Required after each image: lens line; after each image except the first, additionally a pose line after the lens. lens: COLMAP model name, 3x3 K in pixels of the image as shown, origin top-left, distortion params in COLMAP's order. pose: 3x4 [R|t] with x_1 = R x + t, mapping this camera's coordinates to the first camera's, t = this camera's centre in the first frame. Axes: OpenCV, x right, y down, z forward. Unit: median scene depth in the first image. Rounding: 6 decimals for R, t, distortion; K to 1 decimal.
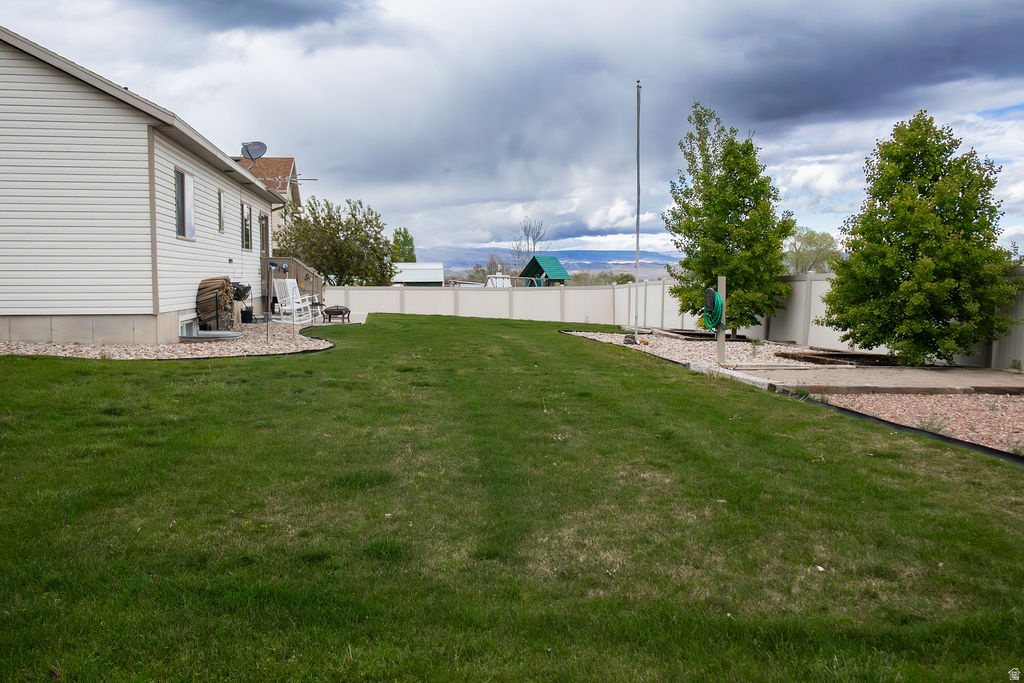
lens RADIAL K [[914.6, 0, 510.9], [0, 914.6, 344.2], [0, 0, 1]] dist [0.005371, 0.001778]
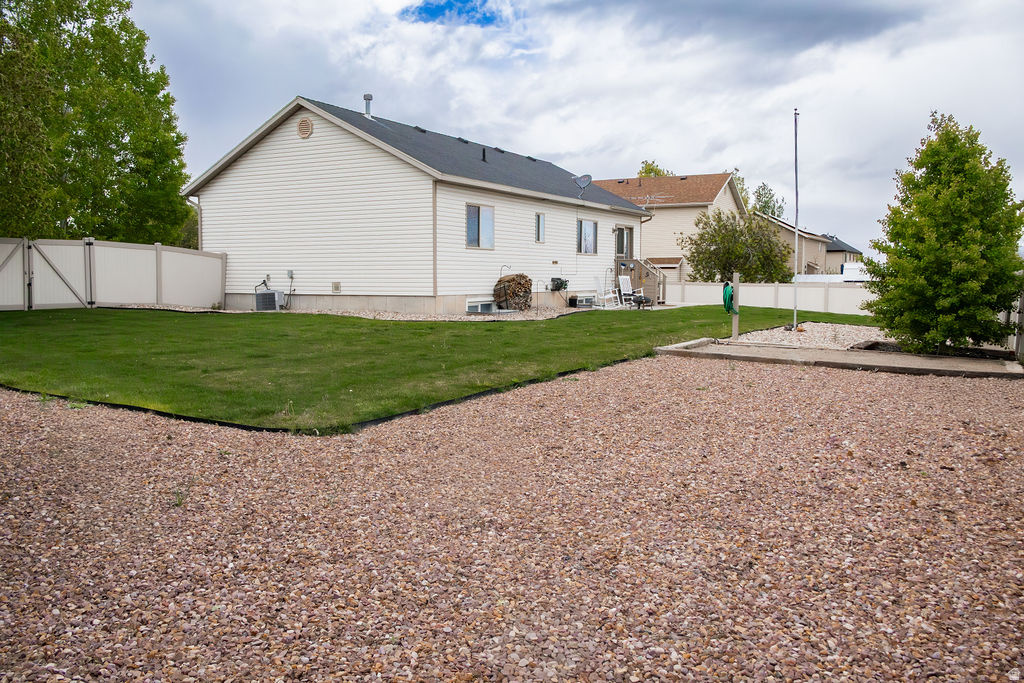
lens RADIAL K [[859.0, 0, 519.2], [0, 859.0, 338.2], [0, 0, 1]] dist [0.007855, -0.016823]
pose [[0.798408, 0.045190, -0.600418, 0.545416], [-0.045977, 0.998844, 0.014039, 0.011288], [0.600358, 0.016396, 0.799563, -0.106897]]
